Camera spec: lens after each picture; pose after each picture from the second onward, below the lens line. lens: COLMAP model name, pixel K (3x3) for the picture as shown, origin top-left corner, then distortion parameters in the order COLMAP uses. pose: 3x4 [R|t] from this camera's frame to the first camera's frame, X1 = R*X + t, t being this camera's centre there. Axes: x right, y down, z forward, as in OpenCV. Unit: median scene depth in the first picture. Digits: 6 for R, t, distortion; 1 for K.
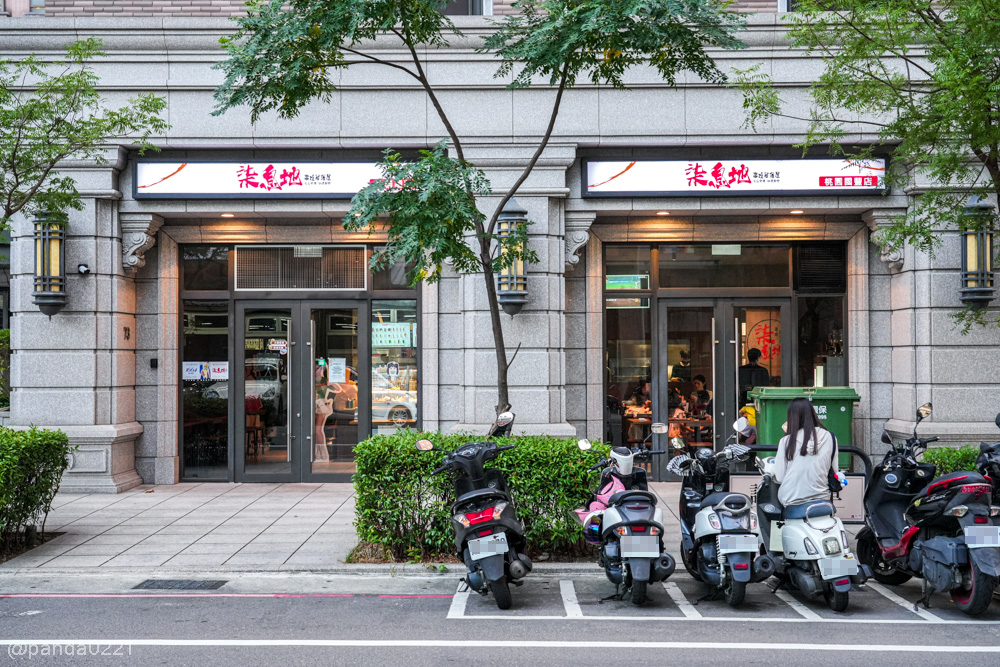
lens RADIAL K [[1222.0, 0, 500.0], [0, 1222.0, 333.5], [0, 0, 1]] dist [0.023238, 0.004302]
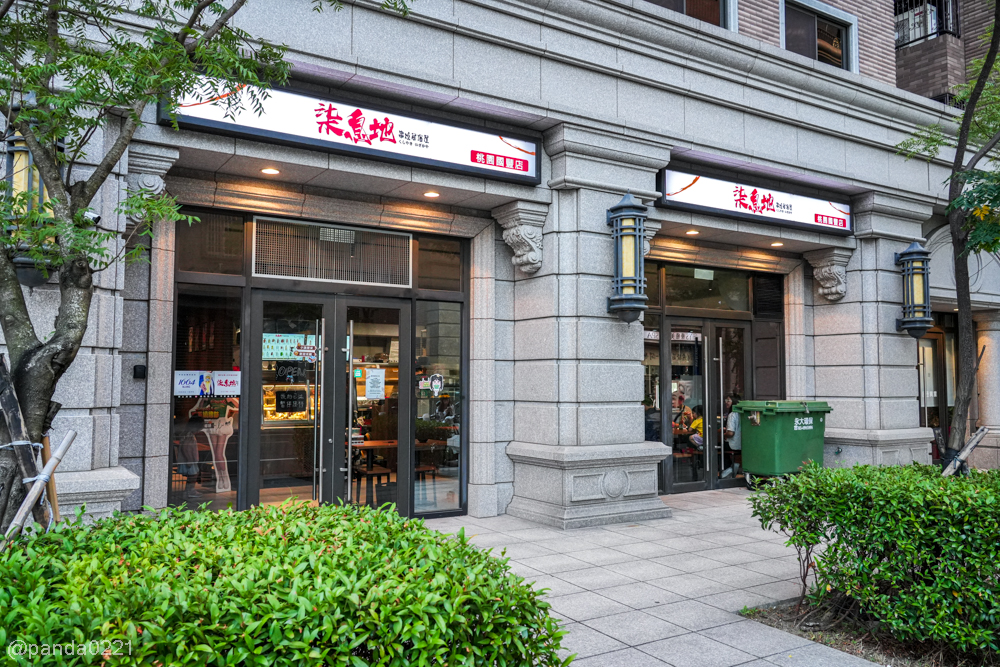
lens RADIAL K [[798.7, 0, 500.0], [0, 798.7, 333.5], [0, 0, 1]] dist [-0.001012, 0.000532]
pose [[0.836067, 0.039652, 0.547193, -0.372569], [-0.018208, 0.998841, -0.044560, 0.019878], [-0.548326, 0.027291, 0.835819, 0.537253]]
